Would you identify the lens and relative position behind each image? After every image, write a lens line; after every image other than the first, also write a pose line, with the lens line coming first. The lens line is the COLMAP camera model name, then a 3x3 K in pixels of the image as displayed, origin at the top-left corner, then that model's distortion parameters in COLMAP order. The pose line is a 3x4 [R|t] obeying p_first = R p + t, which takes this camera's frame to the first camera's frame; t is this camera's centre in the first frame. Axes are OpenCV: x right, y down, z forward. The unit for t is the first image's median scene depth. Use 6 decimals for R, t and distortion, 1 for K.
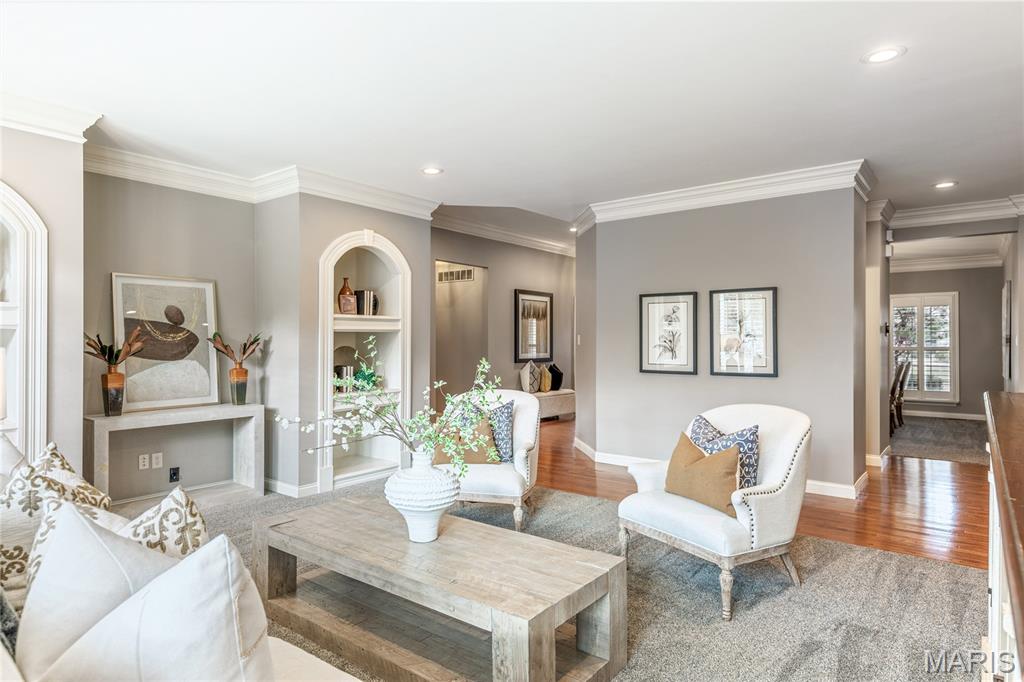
lens RADIAL K [[598.0, 0, 517.9], [0, 598.0, 341.3], [0, 0, 1]] dist [0.007909, 0.002244]
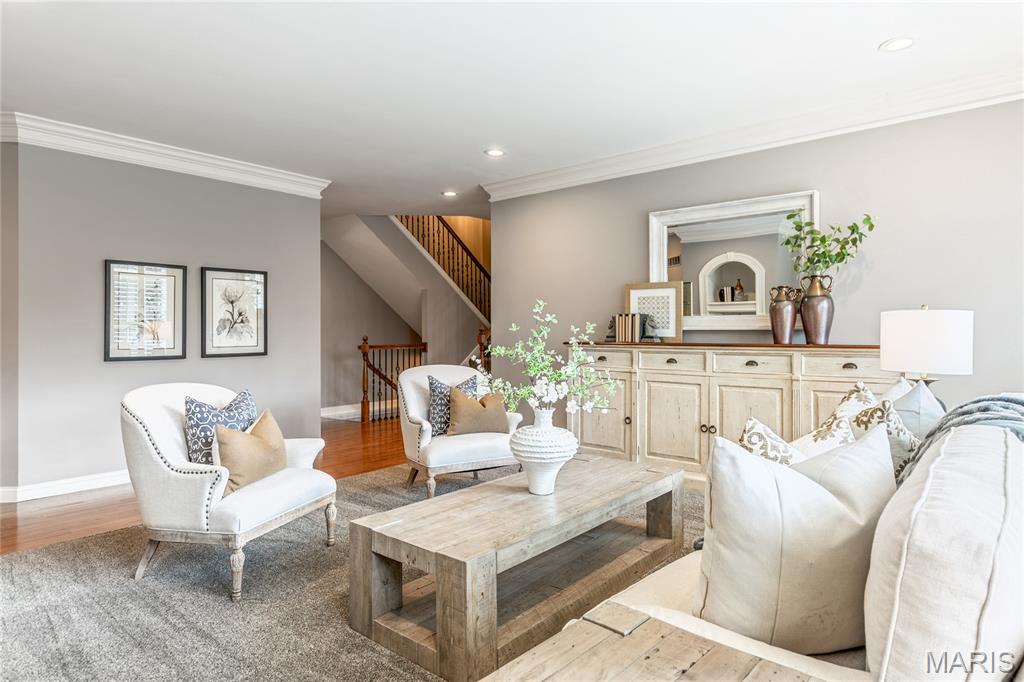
lens RADIAL K [[598.0, 0, 517.5], [0, 598.0, 339.6], [0, 0, 1]] dist [0.007909, 0.002244]
pose [[0.047429, -0.015047, 0.998761, -0.590050], [-0.004234, 0.999875, 0.015265, 0.012156], [-0.998866, -0.004953, 0.047359, 0.464250]]
